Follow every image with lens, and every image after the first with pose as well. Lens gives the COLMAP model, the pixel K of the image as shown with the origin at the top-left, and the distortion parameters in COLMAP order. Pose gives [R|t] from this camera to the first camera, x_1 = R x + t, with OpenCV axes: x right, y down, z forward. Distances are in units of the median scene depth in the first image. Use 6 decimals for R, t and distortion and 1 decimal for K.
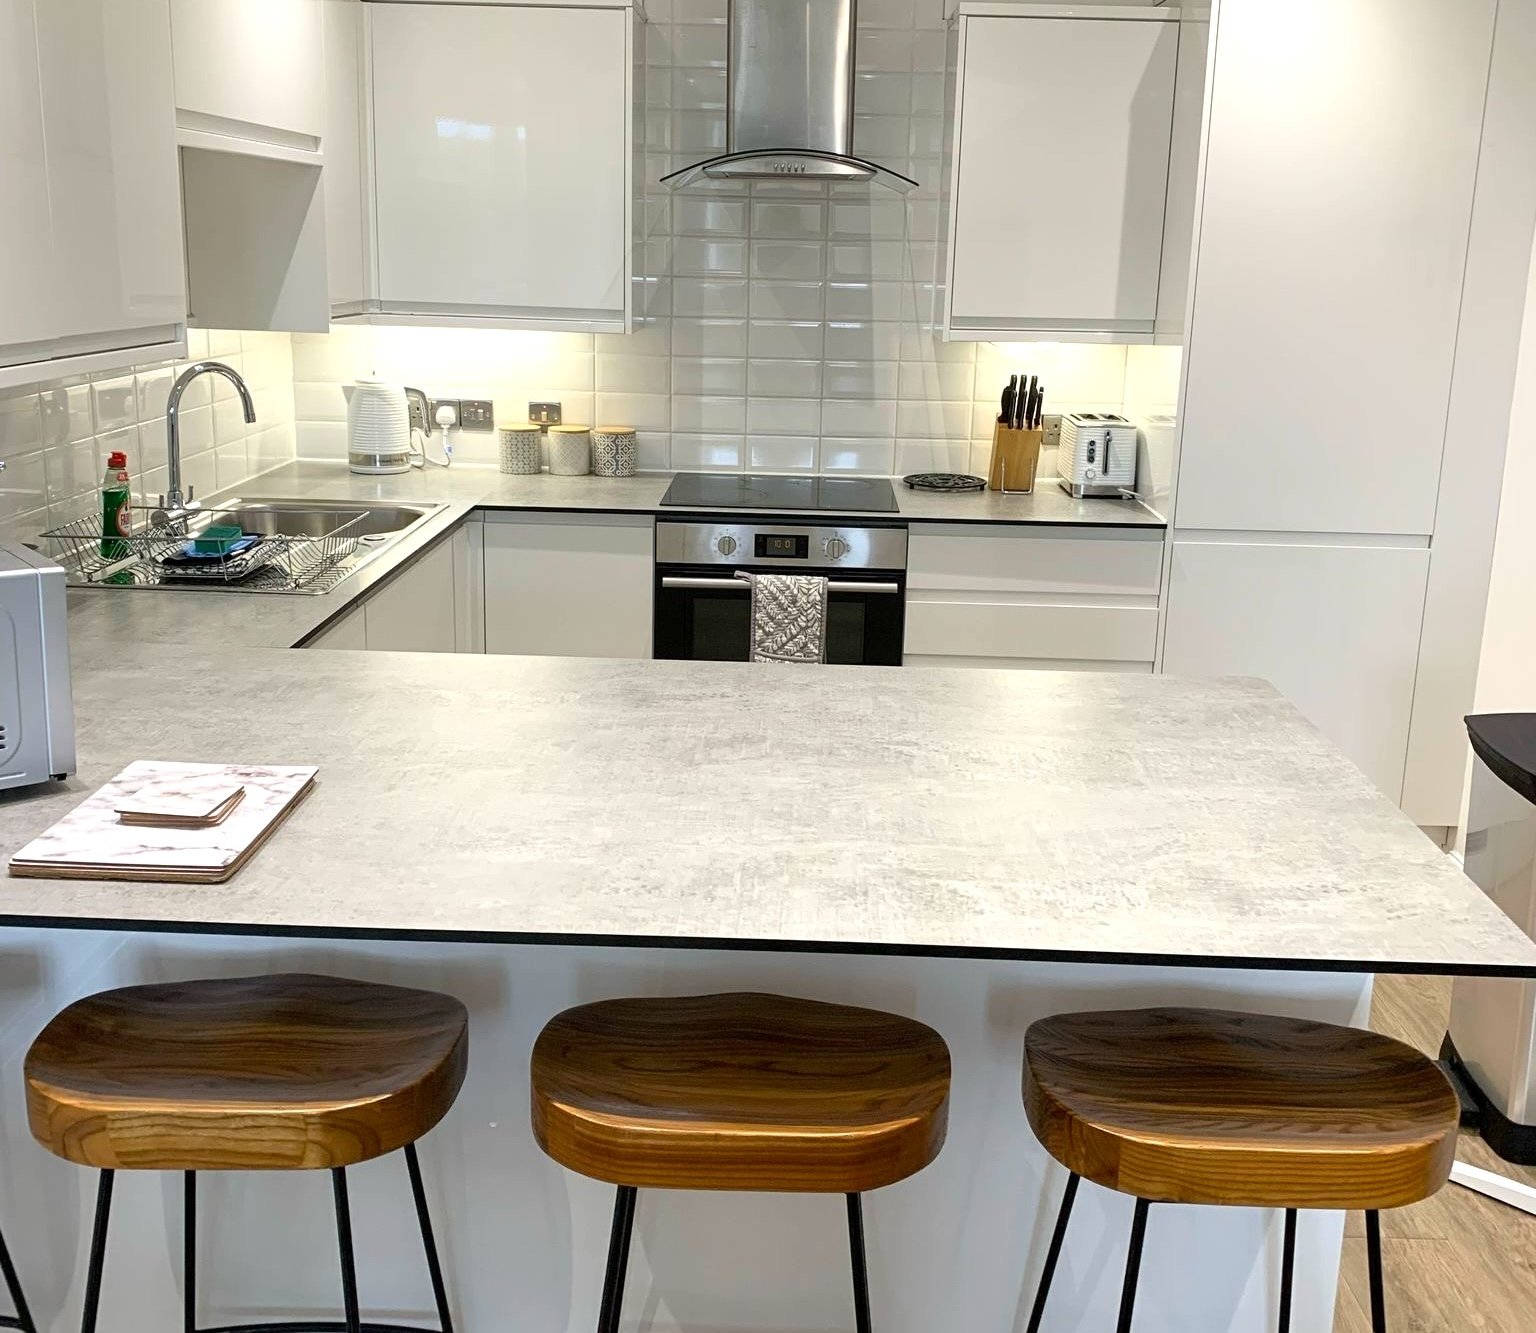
lens RADIAL K [[1787.0, 0, 768.0], [0, 1787.0, 666.5], [0, 0, 1]] dist [0.196900, -0.387821]
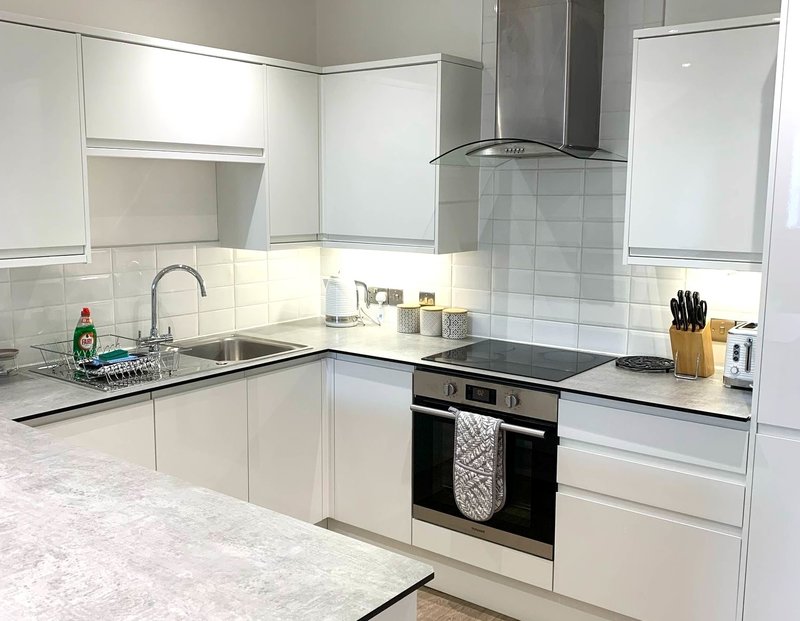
lens RADIAL K [[890.8, 0, 400.0], [0, 890.8, 310.5], [0, 0, 1]] dist [0.140404, -0.405662]
pose [[0.769584, 0.066261, -0.635099, 0.424471], [-0.134845, 0.989036, -0.060210, -0.082163], [0.624146, 0.131977, 0.770081, 0.368257]]
